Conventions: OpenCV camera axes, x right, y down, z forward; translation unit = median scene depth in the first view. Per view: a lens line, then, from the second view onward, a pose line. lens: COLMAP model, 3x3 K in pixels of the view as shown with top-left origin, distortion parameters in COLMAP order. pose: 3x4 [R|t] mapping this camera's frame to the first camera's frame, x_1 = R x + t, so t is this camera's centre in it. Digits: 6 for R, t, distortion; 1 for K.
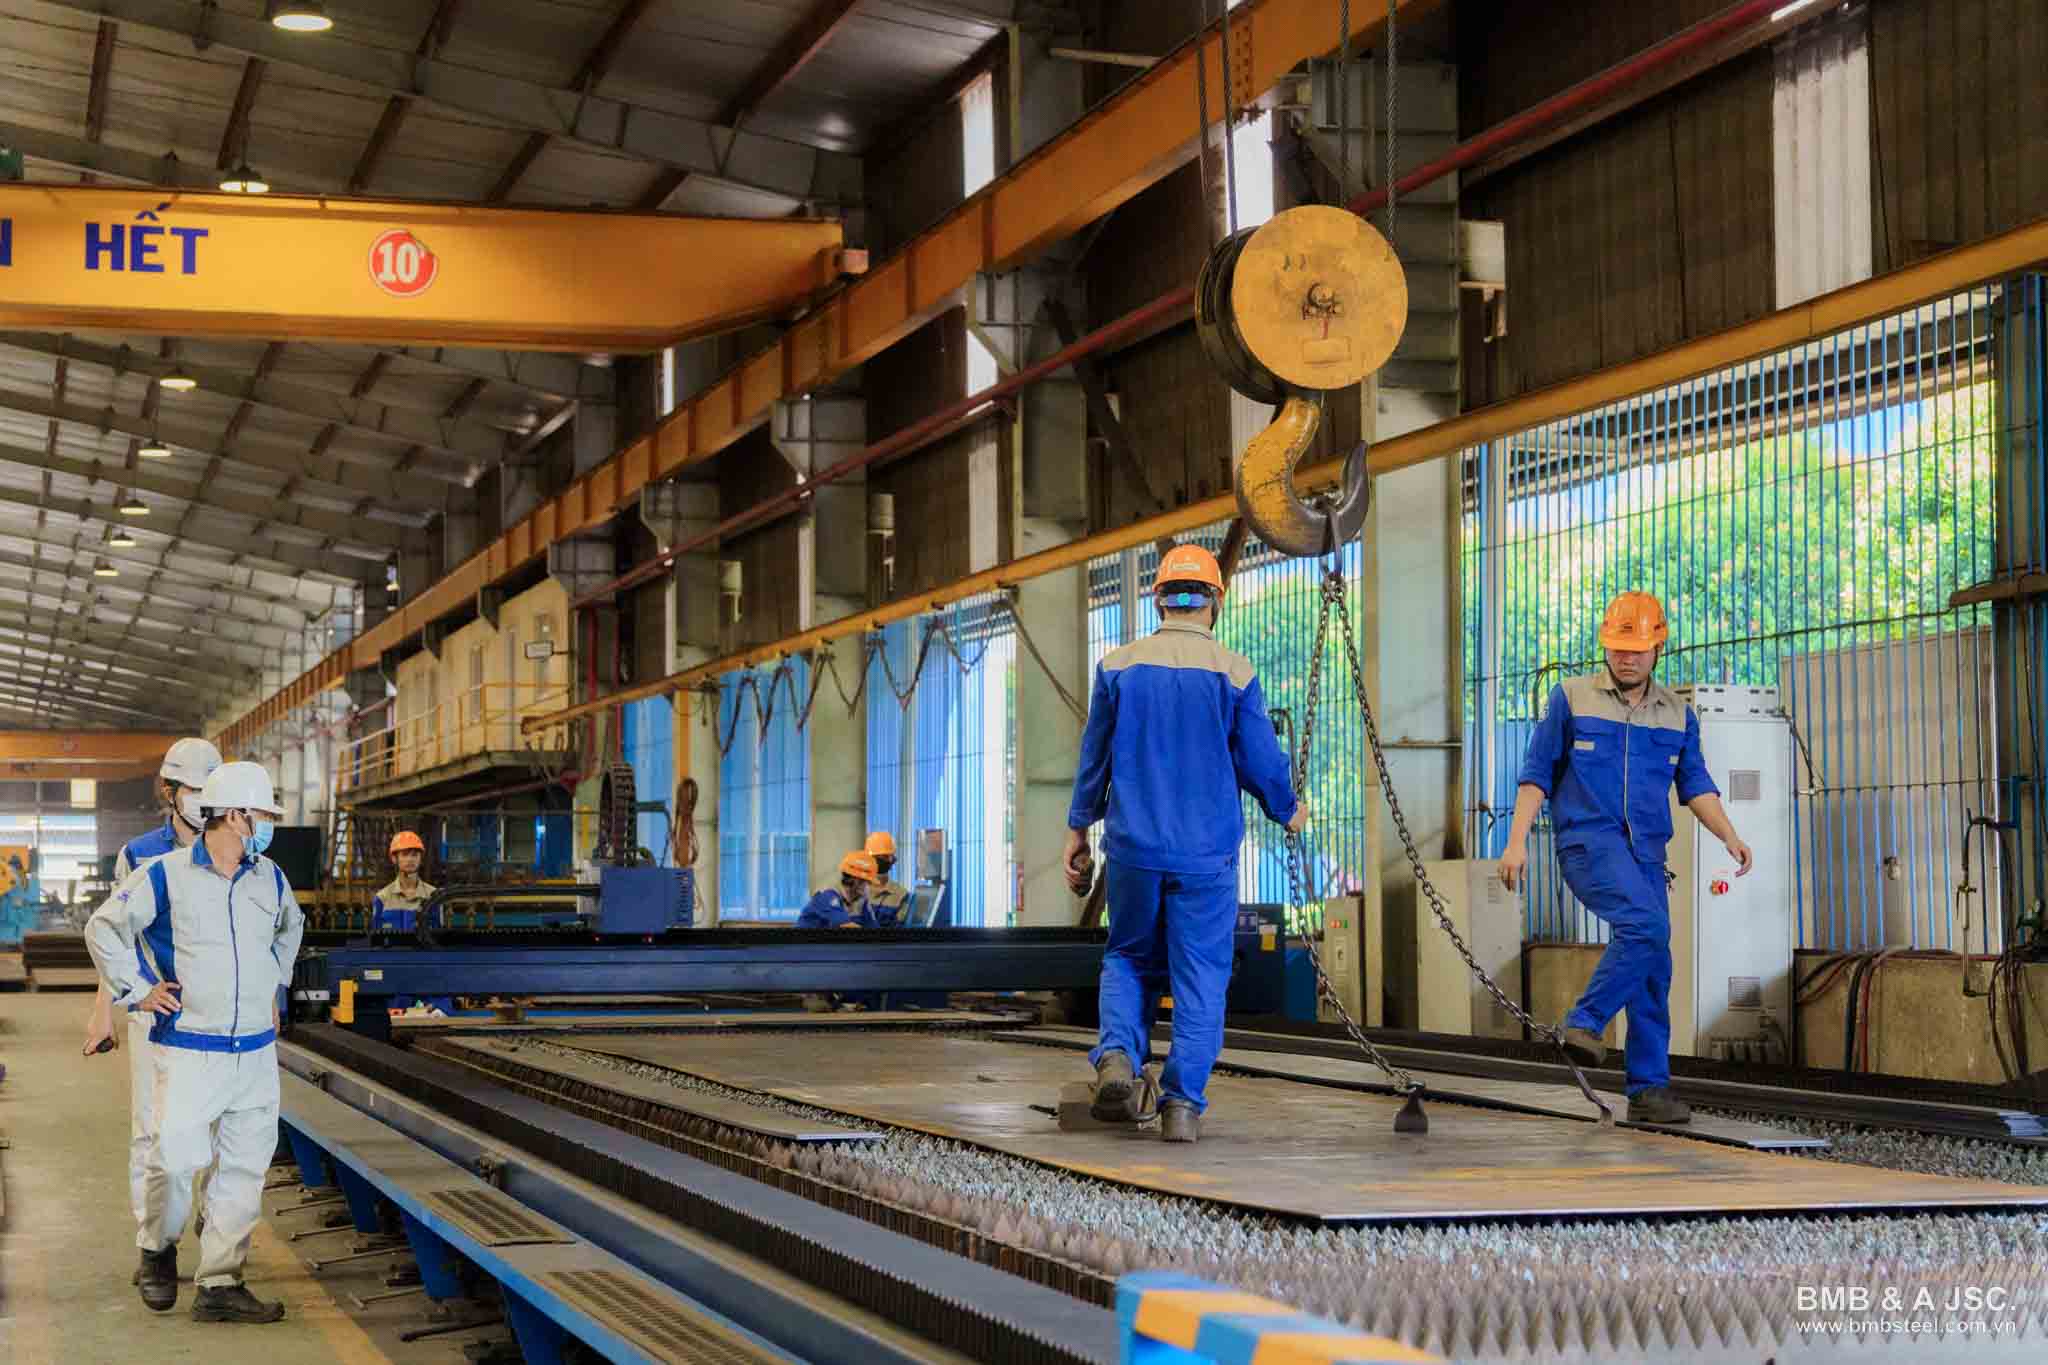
lens RADIAL K [[3687.0, 0, 1033.4], [0, 3687.0, 684.7], [0, 0, 1]] dist [0.050307, 0.000000]
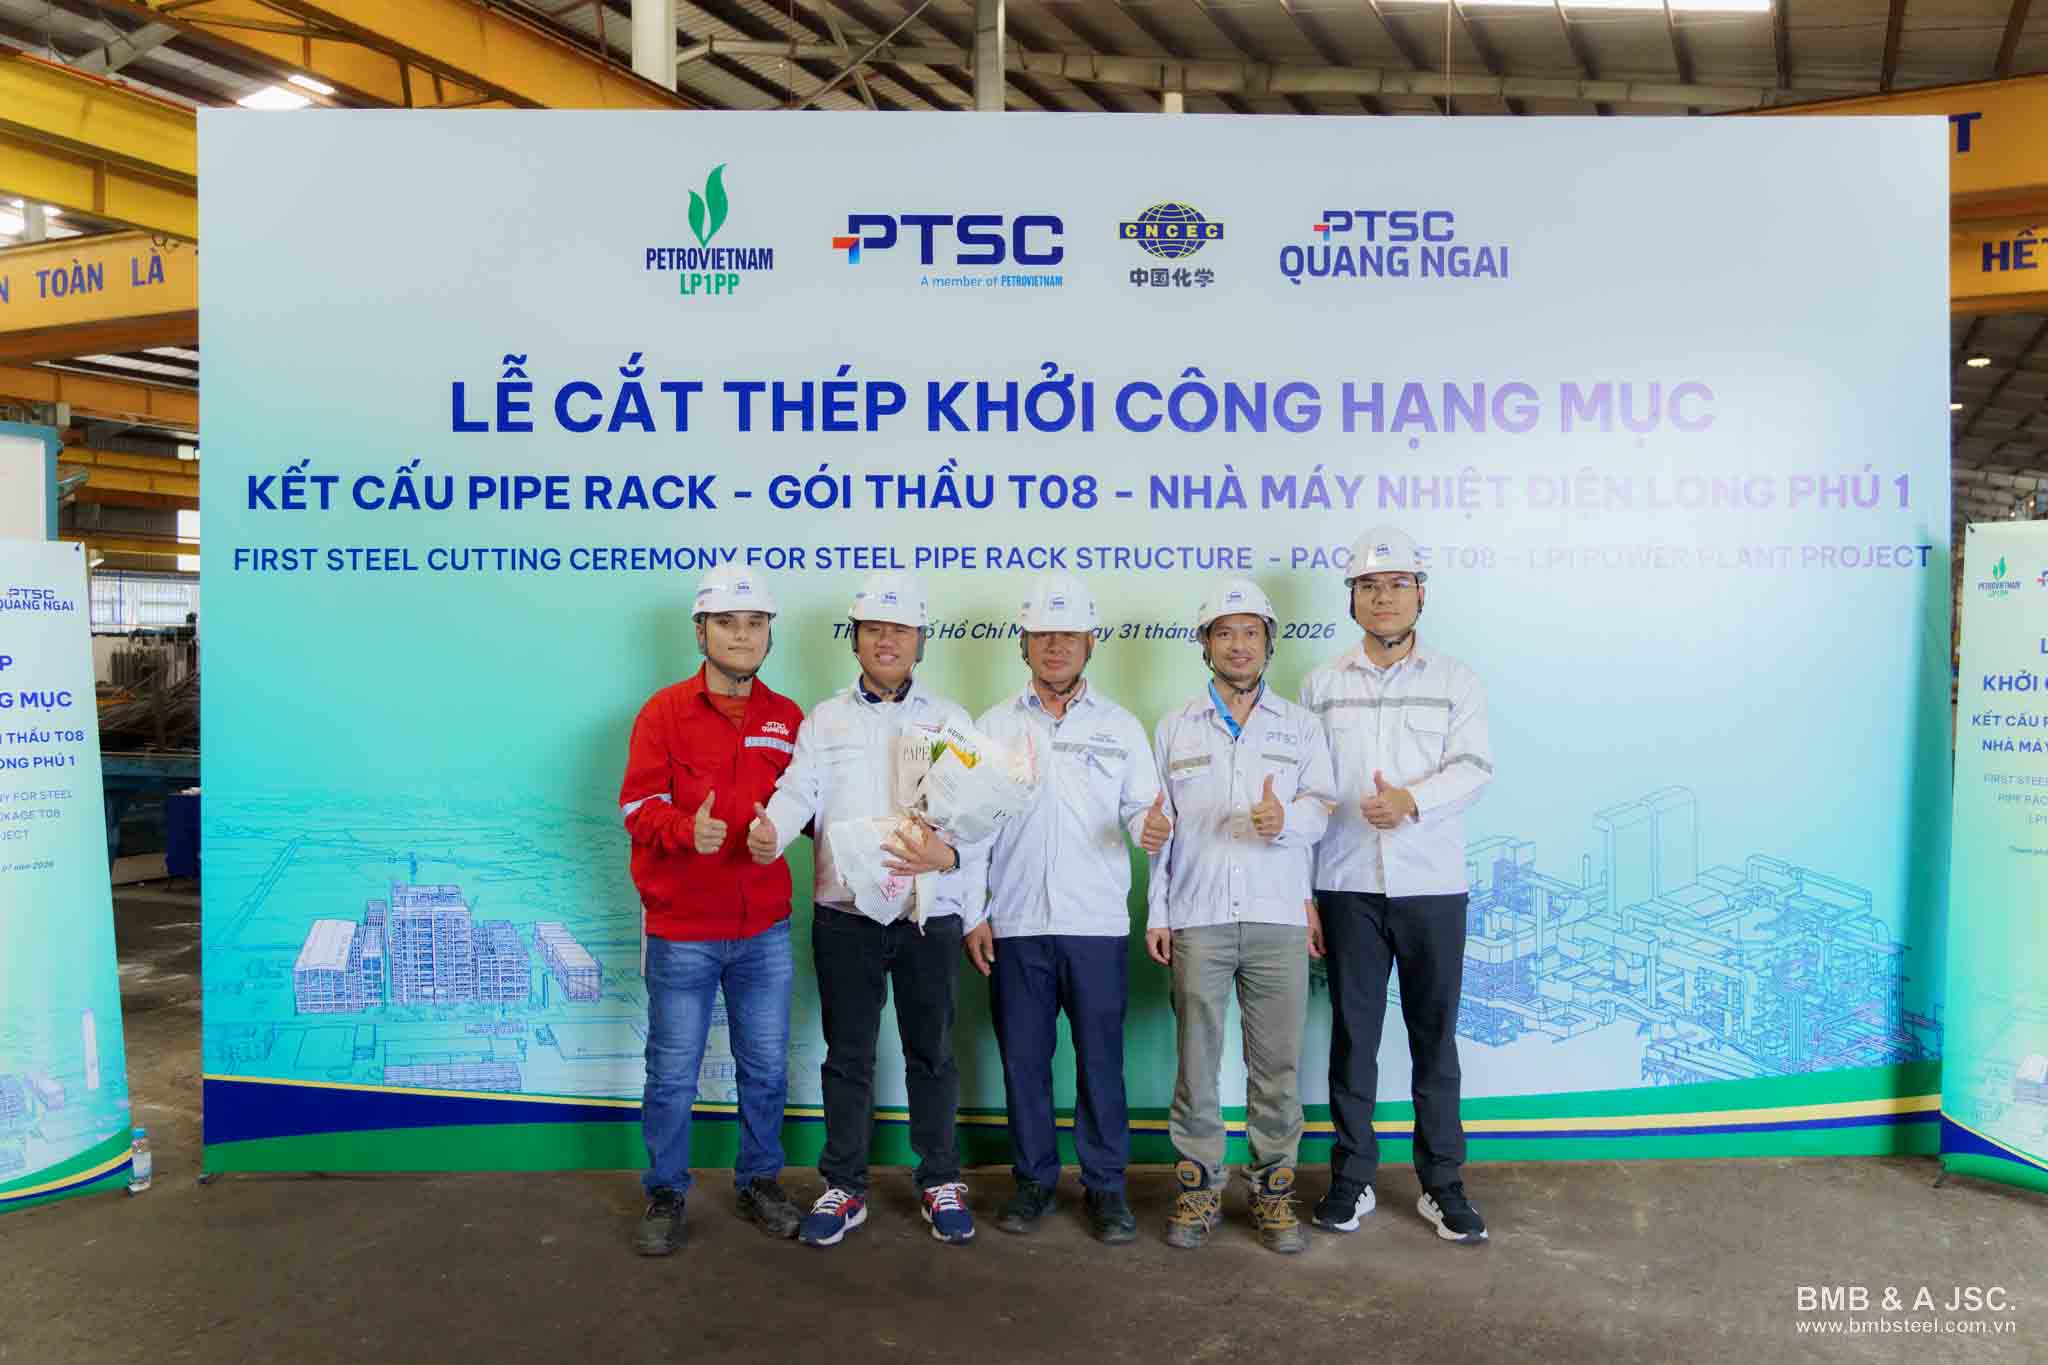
lens RADIAL K [[1587.2, 0, 1035.7], [0, 1587.2, 675.9], [0, 0, 1]] dist [0.003099, -0.003073]
pose [[0.754990, 0.018745, -0.655468, -0.097927], [0.032607, 0.997282, 0.066078, 0.004692], [0.654925, -0.071261, 0.752326, 0.169095]]
